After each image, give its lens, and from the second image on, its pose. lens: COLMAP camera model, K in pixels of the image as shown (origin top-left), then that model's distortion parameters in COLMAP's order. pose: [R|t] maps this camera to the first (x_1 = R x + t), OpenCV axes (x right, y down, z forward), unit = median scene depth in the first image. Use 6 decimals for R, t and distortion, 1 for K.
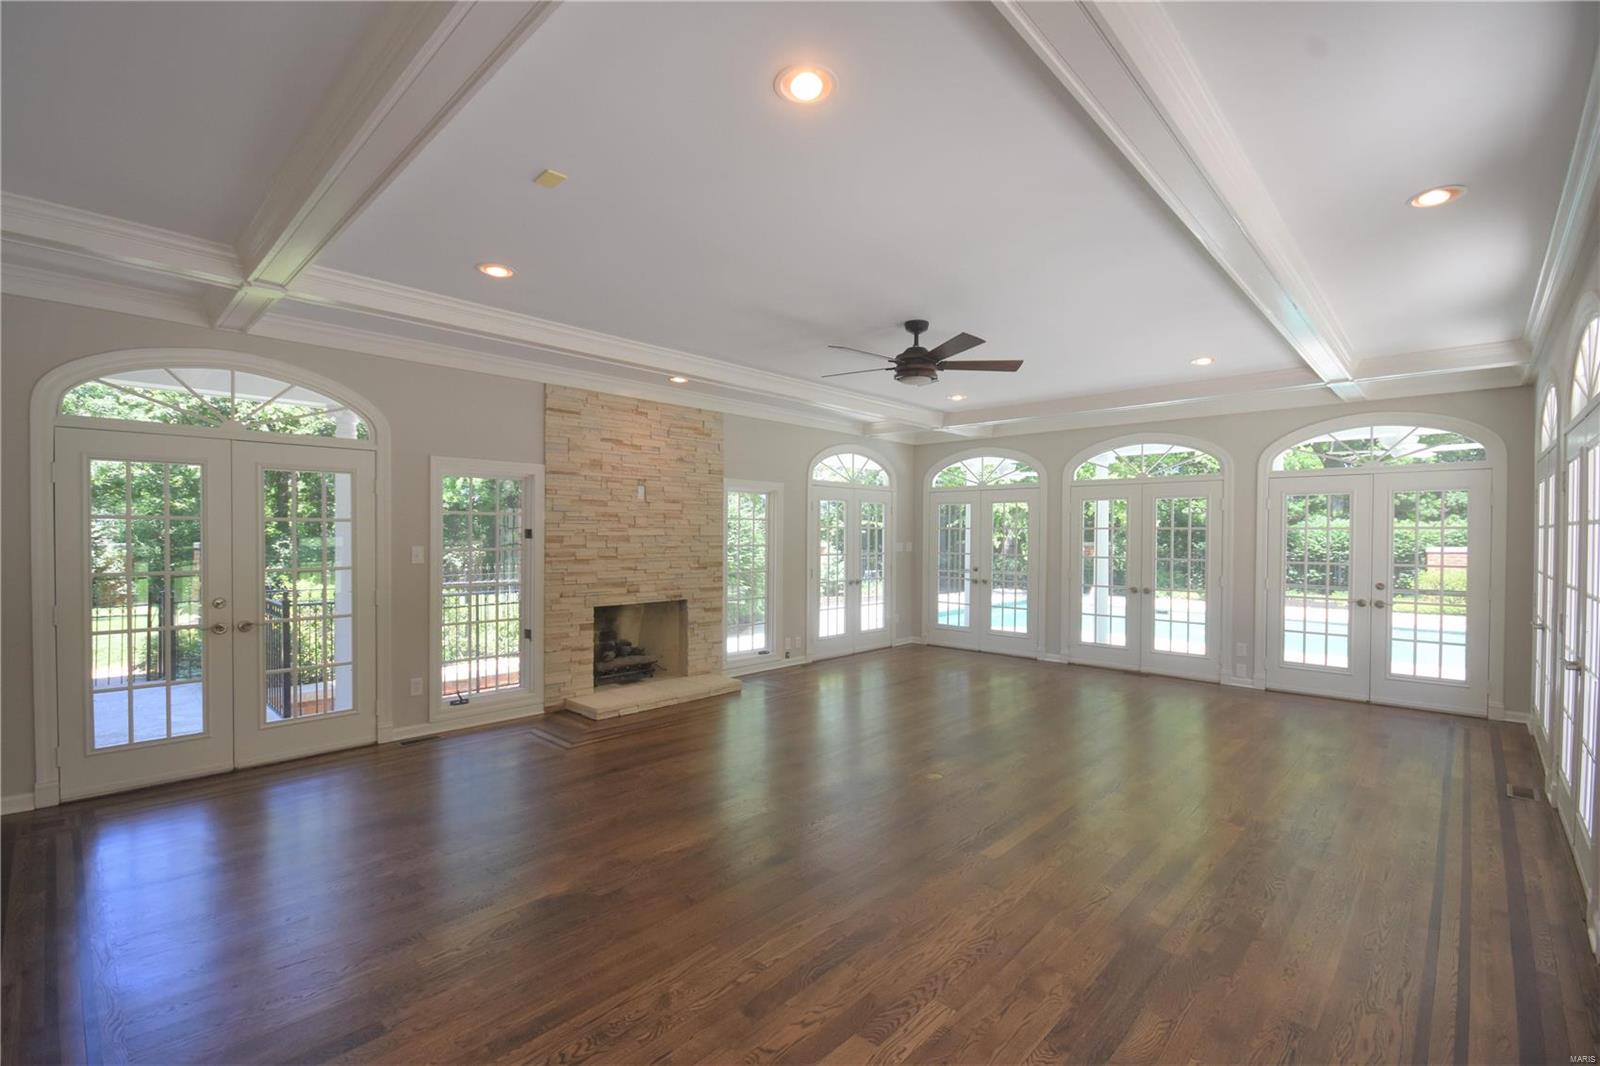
lens RADIAL K [[709.5, 0, 798.2], [0, 709.5, 535.5], [0, 0, 1]] dist [-0.002188, 0.000145]
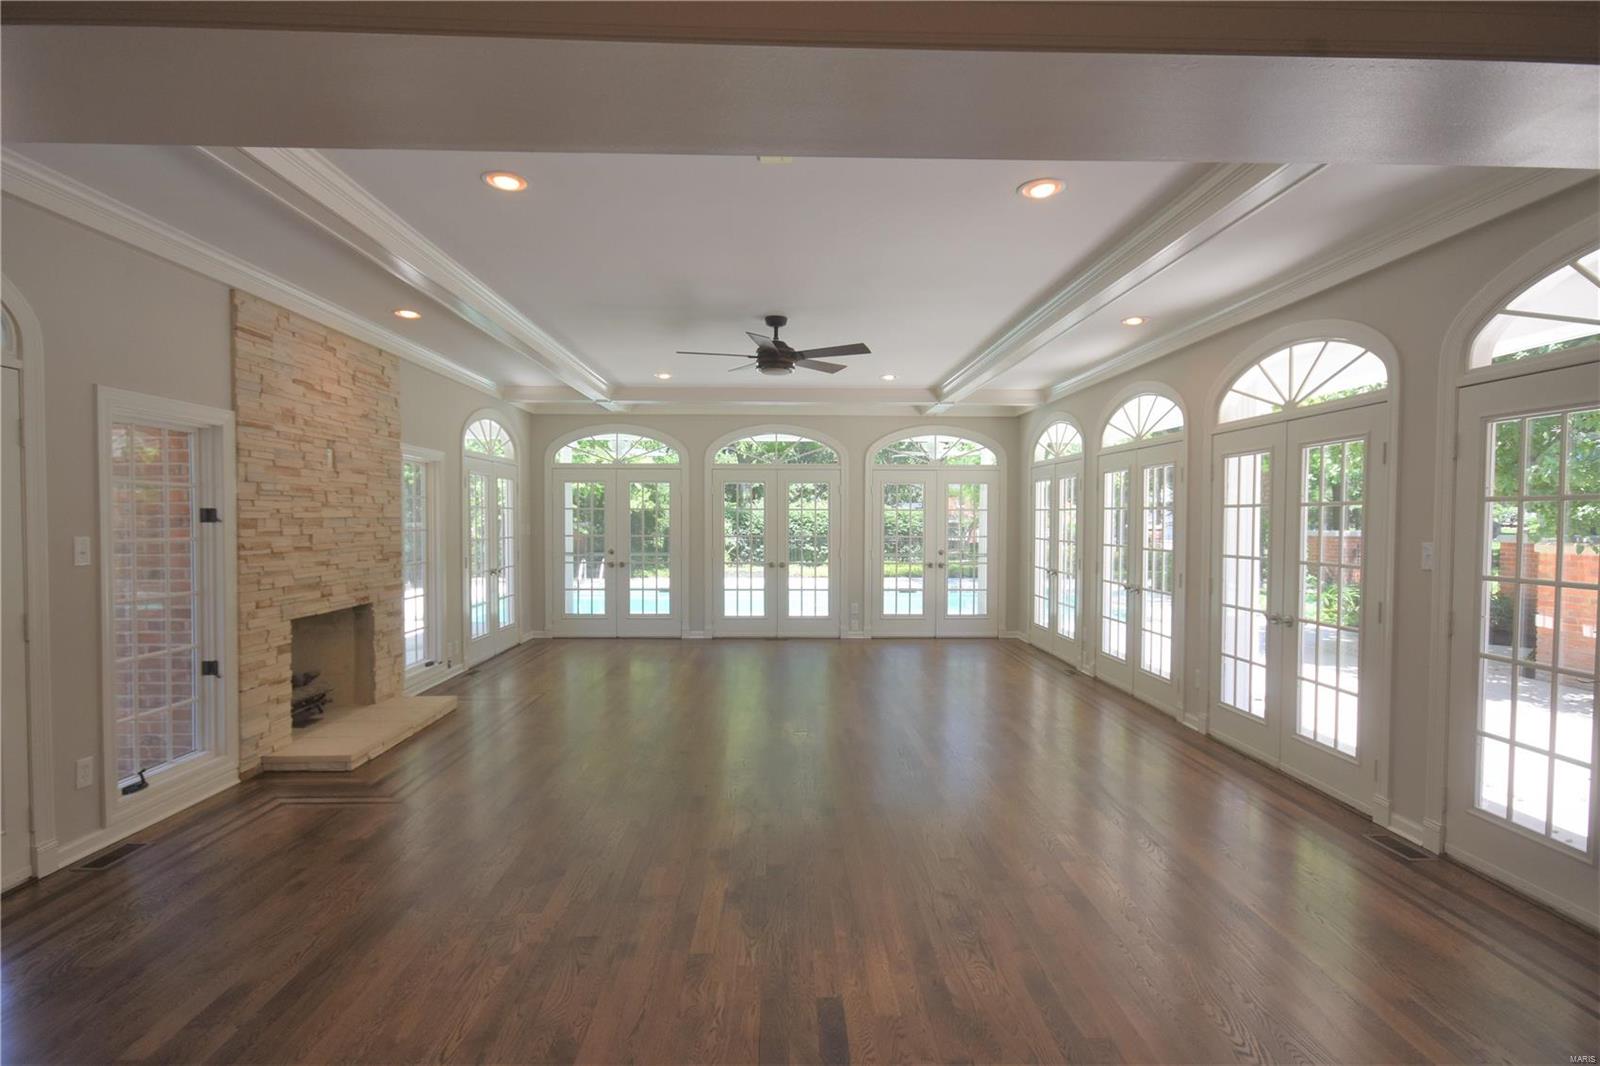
lens RADIAL K [[815.5, 0, 802.4], [0, 815.5, 536.6], [0, 0, 1]] dist [0.000701, 0.000146]
pose [[0.699748, -0.019723, 0.714117, -0.496646], [0.002030, 0.999670, 0.025621, -0.001080], [-0.714386, -0.016479, 0.699557, 0.074669]]
